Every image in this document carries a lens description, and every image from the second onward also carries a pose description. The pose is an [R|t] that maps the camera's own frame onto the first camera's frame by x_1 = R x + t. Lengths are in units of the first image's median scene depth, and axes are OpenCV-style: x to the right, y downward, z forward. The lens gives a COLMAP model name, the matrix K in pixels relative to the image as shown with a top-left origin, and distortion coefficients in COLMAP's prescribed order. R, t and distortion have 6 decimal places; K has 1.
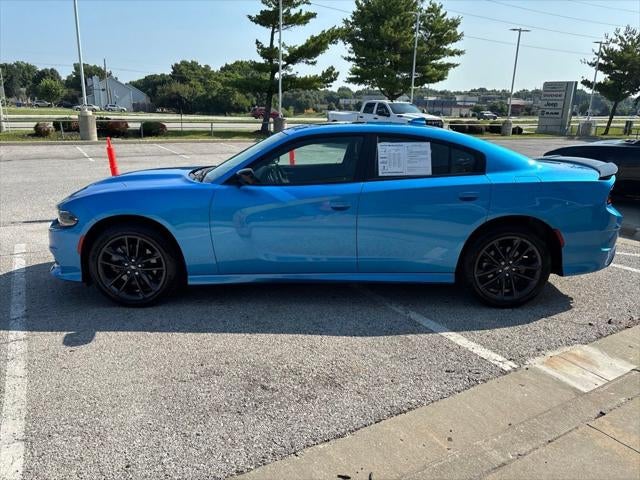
lens RADIAL K [[486.1, 0, 321.1], [0, 486.1, 235.5], [0, 0, 1]] dist [0.044926, -0.056247]
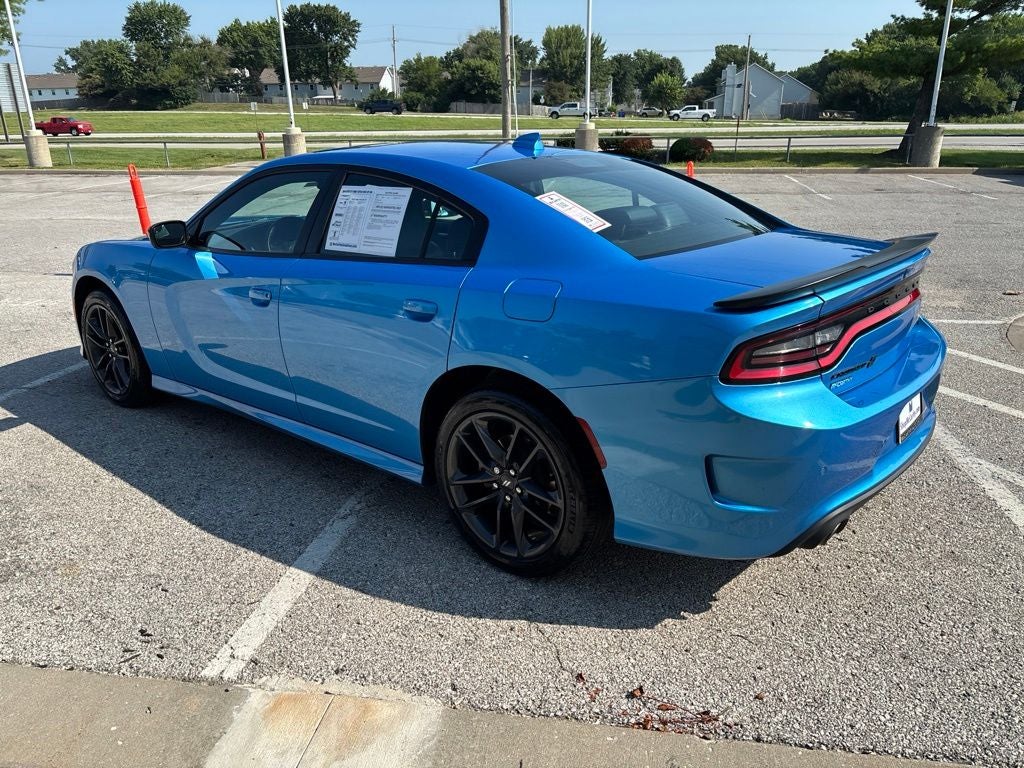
lens RADIAL K [[780.5, 0, 512.0], [0, 780.5, 384.0], [0, 0, 1]] dist [0.058398, -0.075702]
pose [[0.766224, 0.182629, -0.616074, 0.143832], [-0.134515, 0.983106, 0.124133, -0.019717], [0.628336, -0.012243, 0.777845, 0.082316]]
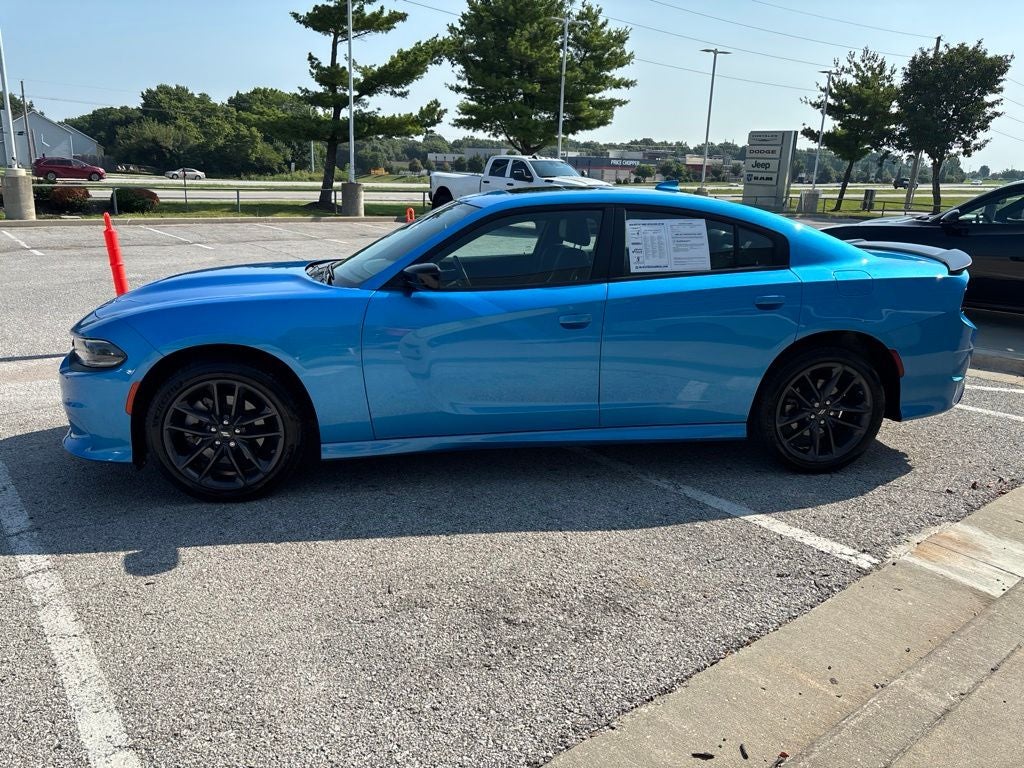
lens RADIAL K [[777.4, 0, 513.9], [0, 777.4, 369.9], [0, 0, 1]] dist [0.041601, -0.050876]
pose [[0.989484, -0.028974, 0.141714, -0.031028], [0.029298, 0.999571, -0.000198, -0.000229], [-0.141648, 0.004348, 0.989908, 0.004745]]
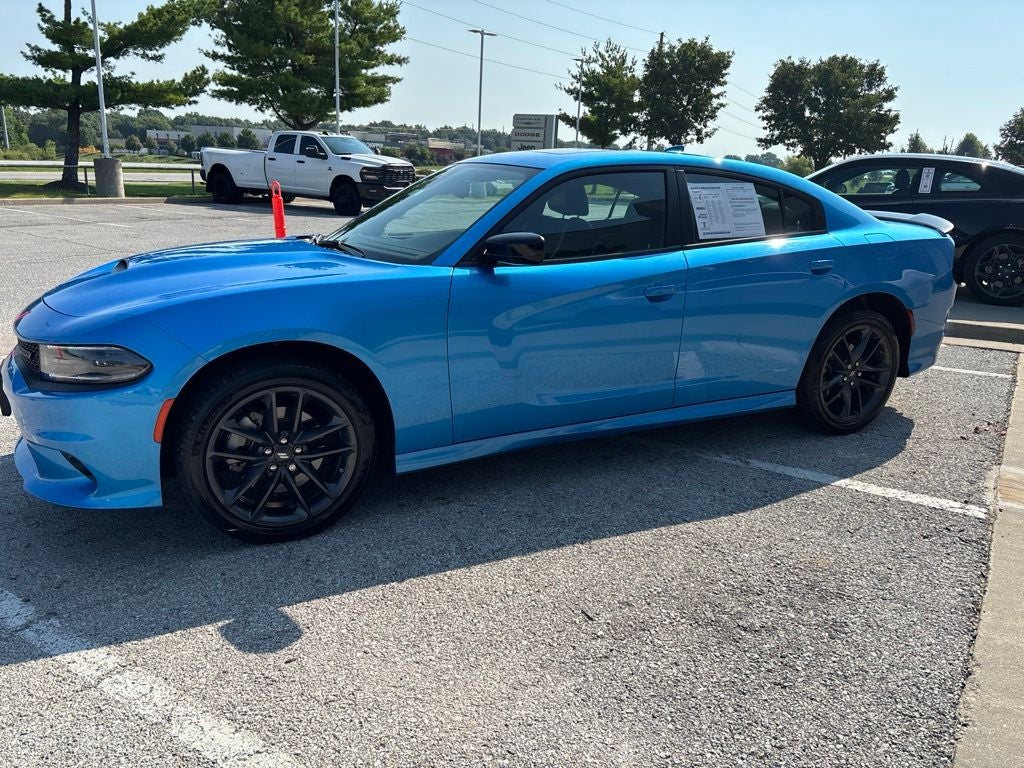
lens RADIAL K [[776.7, 0, 514.5], [0, 776.7, 382.4], [0, 0, 1]] dist [0.039650, -0.044349]
pose [[0.893811, -0.108448, 0.435133, -0.089626], [0.094207, 0.994074, 0.054243, -0.004060], [-0.438437, -0.007490, 0.898731, 0.043727]]
